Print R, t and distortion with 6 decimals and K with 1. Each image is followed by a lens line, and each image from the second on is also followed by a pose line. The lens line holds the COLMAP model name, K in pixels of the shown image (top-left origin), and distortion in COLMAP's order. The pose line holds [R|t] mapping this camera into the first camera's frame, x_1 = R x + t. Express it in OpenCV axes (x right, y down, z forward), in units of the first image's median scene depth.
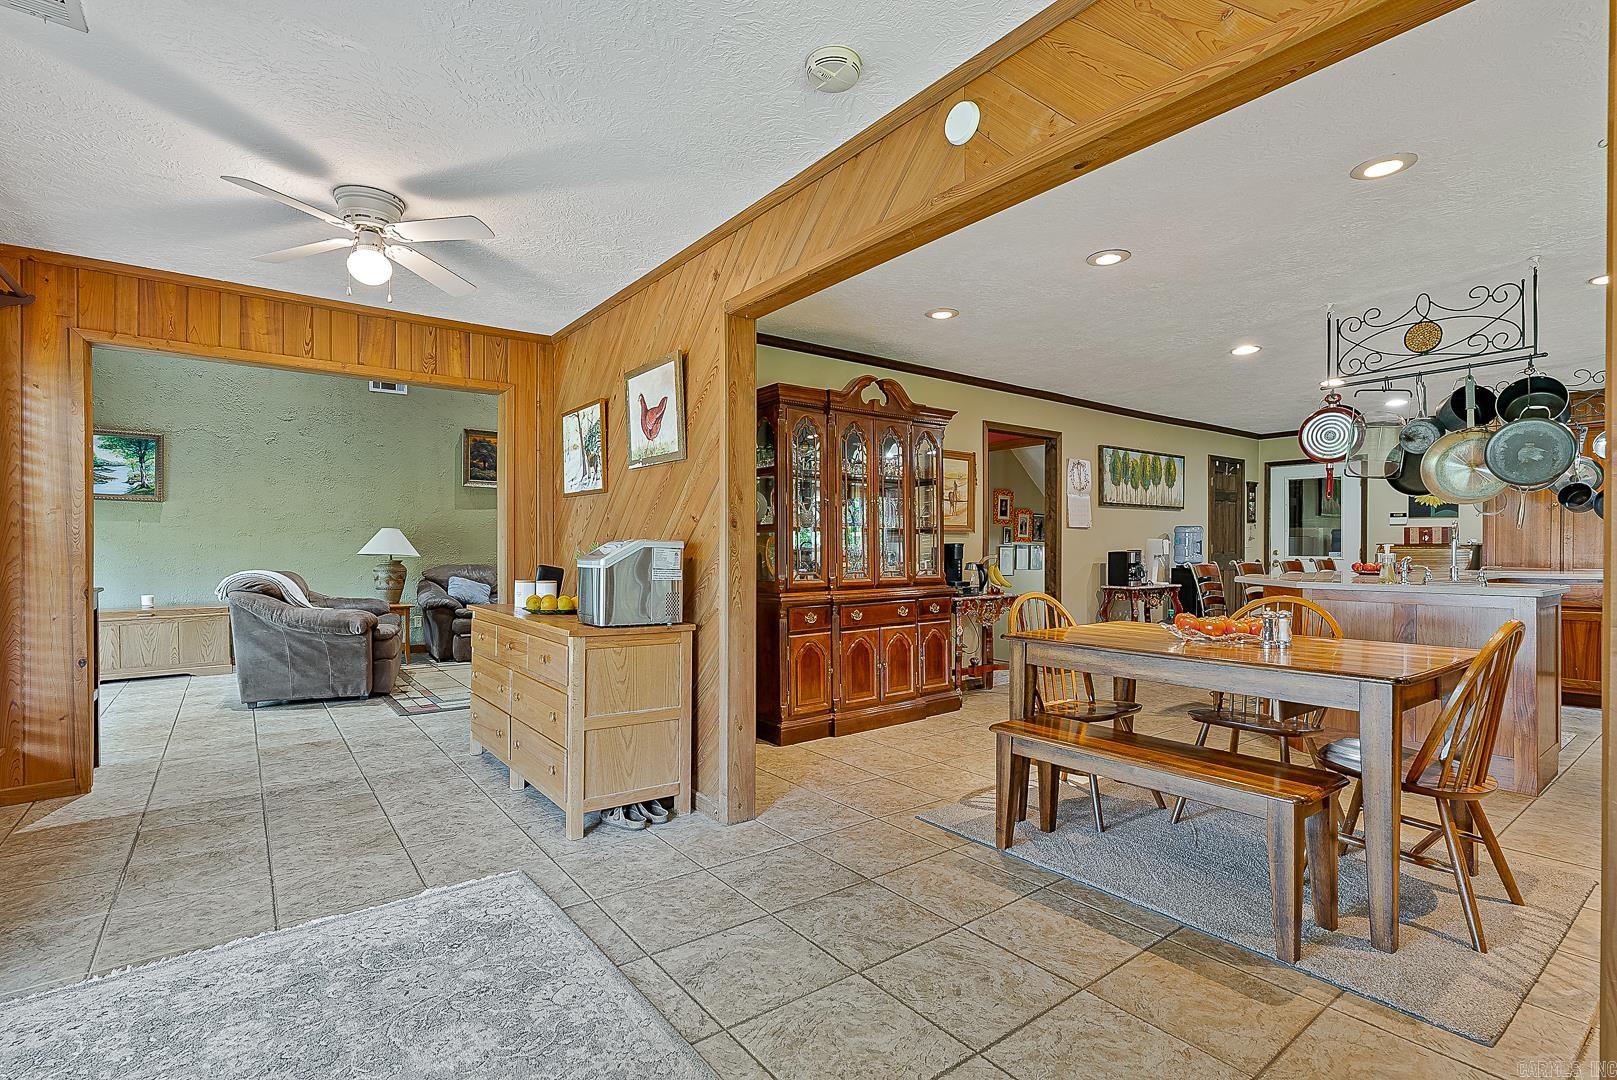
lens RADIAL K [[750.8, 0, 798.9], [0, 750.8, 544.8], [0, 0, 1]] dist [-0.002934, 0.002680]
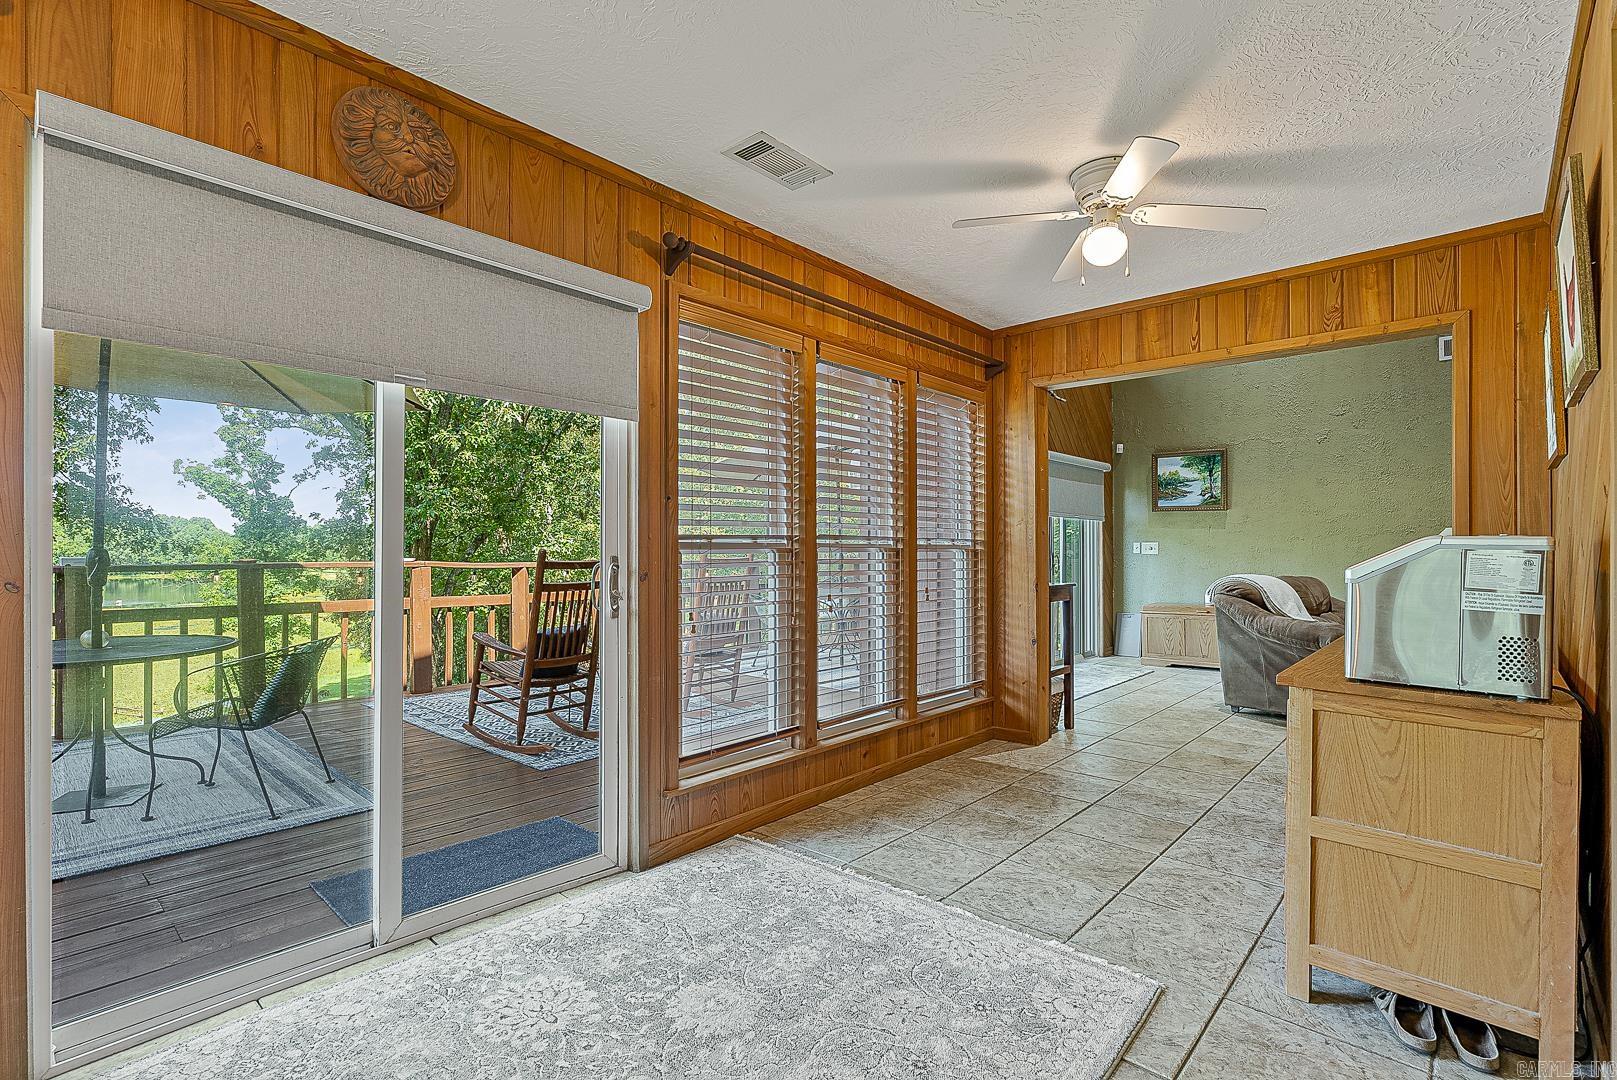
lens RADIAL K [[750.8, 0, 808.4], [0, 750.8, 546.6], [0, 0, 1]] dist [-0.002934, 0.002680]
pose [[0.203350, -0.005809, -0.979089, 0.214156], [0.001682, 0.999983, -0.005584, 0.003133], [0.979105, -0.000511, 0.203356, 0.378979]]
